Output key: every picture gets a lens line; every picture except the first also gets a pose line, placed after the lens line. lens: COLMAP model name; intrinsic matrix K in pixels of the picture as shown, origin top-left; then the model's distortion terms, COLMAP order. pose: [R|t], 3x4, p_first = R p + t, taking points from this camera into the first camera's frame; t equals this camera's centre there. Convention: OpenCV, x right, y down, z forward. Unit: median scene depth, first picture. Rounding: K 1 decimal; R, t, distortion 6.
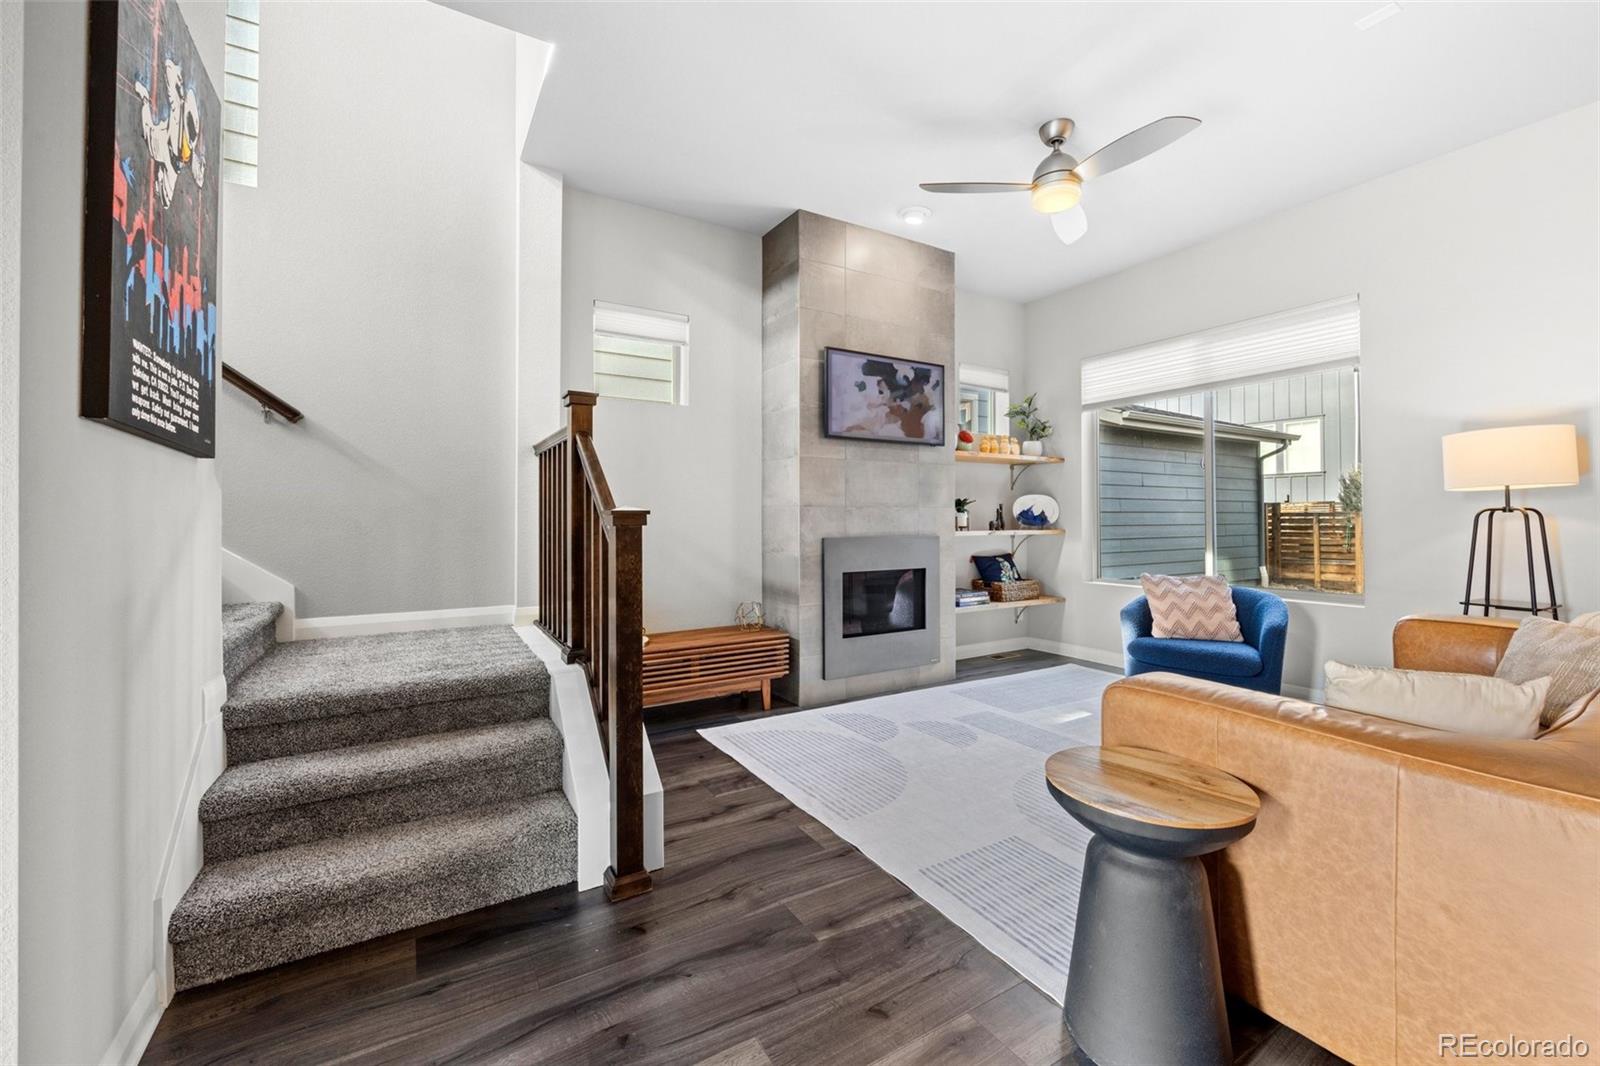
lens RADIAL K [[645.1, 0, 798.2], [0, 645.1, 519.1], [0, 0, 1]] dist [-0.002176, -0.000268]
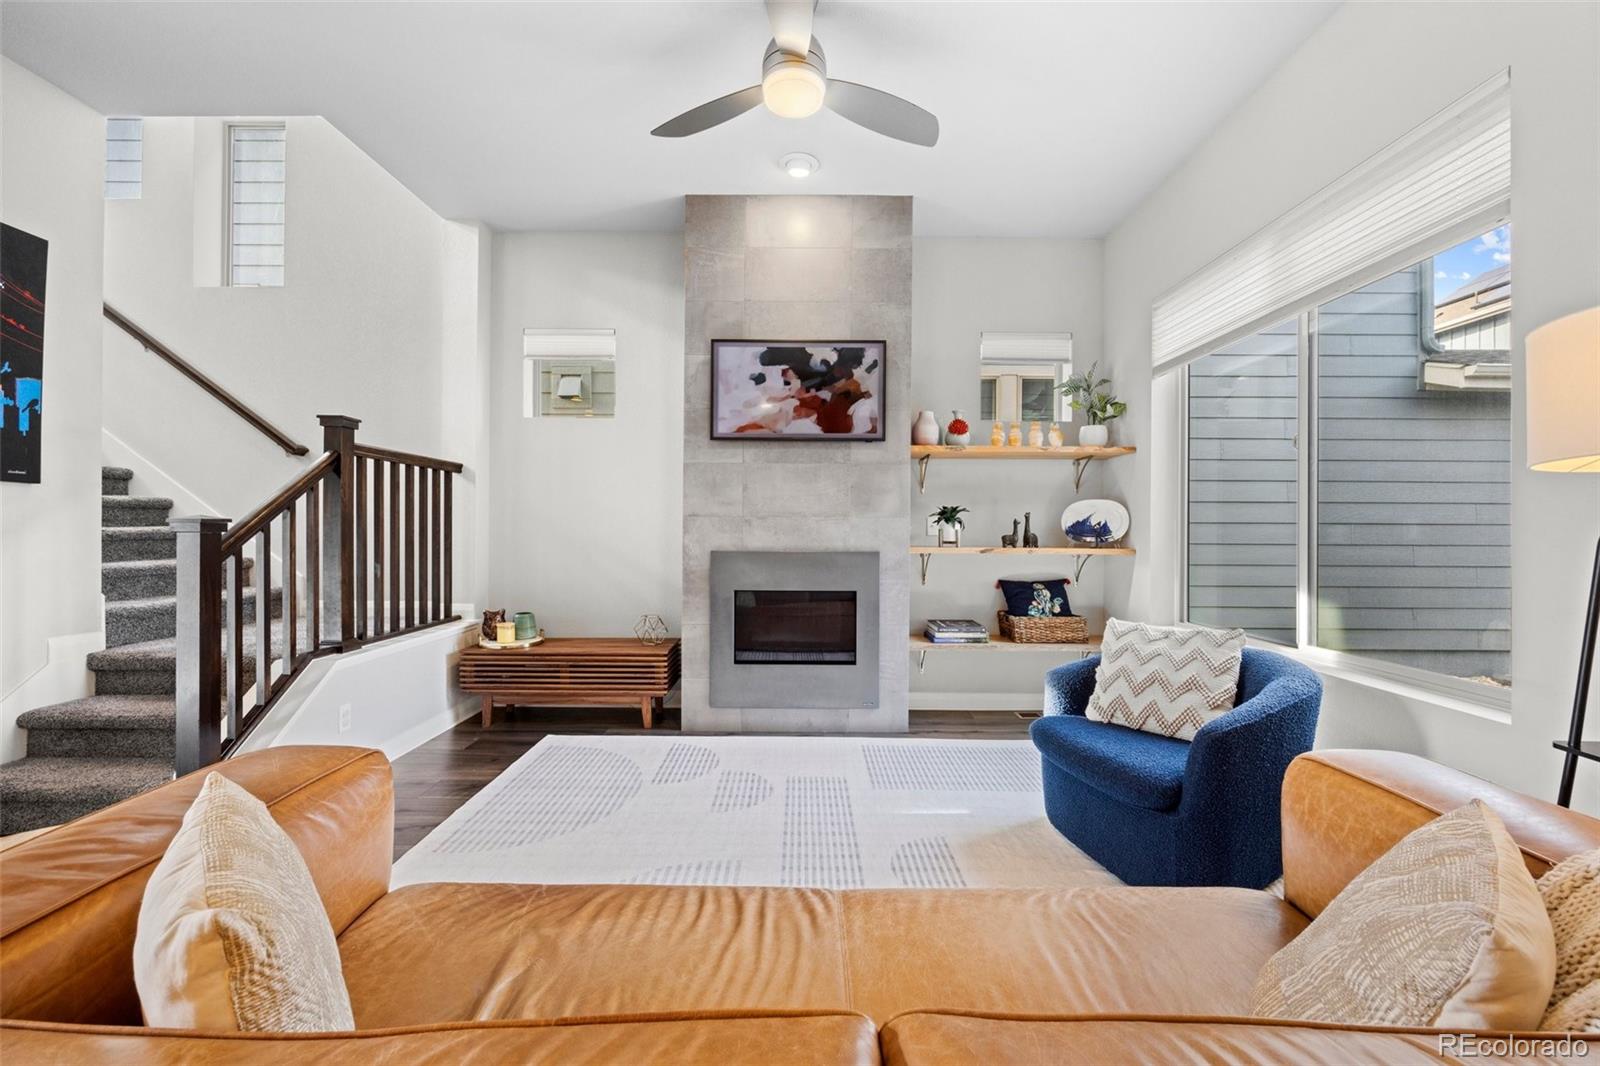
lens RADIAL K [[637.0, 0, 800.0], [0, 637.0, 533.0], [0, 0, 1]] dist [-0.001303, -0.000094]
pose [[0.857224, 0.010109, -0.514844, 0.572626], [-0.008694, 0.999949, 0.005158, -0.001621], [0.514869, 0.000054, 0.857269, 0.277933]]
